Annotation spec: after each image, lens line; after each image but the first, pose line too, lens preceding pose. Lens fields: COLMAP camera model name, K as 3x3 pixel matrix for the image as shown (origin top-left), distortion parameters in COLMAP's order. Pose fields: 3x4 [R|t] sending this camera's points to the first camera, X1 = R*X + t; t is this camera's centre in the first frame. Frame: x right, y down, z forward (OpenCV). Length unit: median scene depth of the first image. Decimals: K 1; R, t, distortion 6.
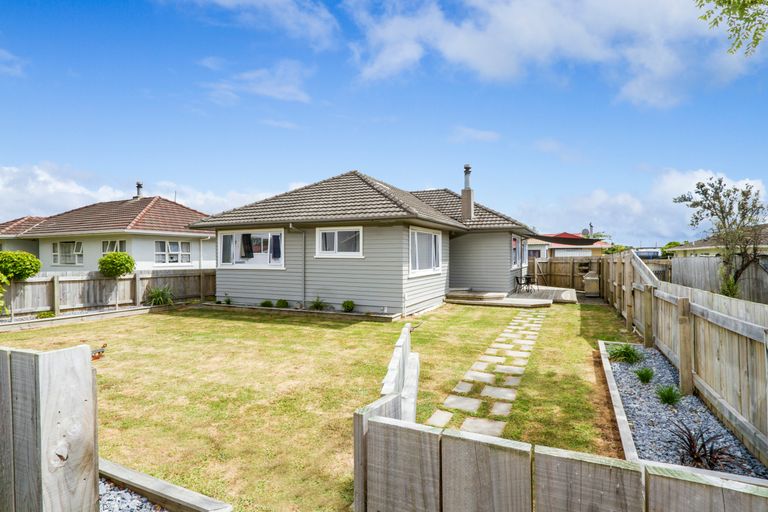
lens RADIAL K [[386.9, 0, 381.4], [0, 386.9, 269.9], [0, 0, 1]] dist [0.013563, -0.000056]
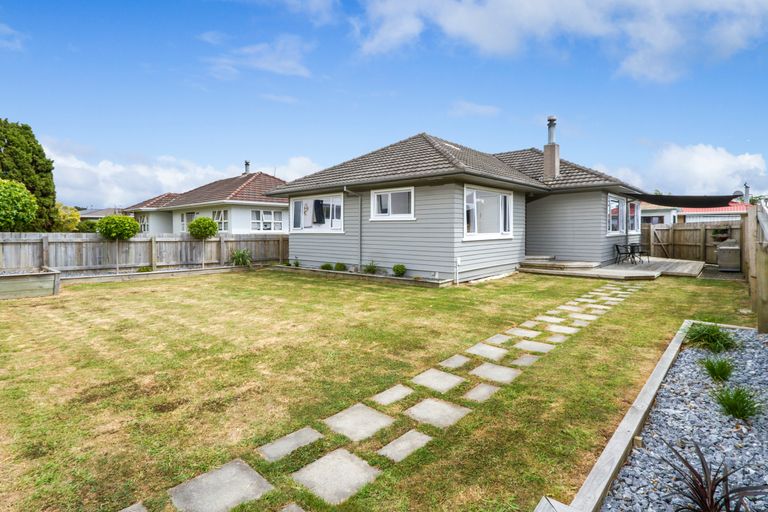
lens RADIAL K [[375.9, 0, 384.4], [0, 375.9, 242.0], [0, 0, 1]] dist [0.018919, 0.000575]
pose [[0.958725, 0.006124, -0.284270, 0.131484], [-0.007615, 0.999962, -0.004139, 0.025325], [0.284234, 0.006133, 0.958735, 0.088959]]
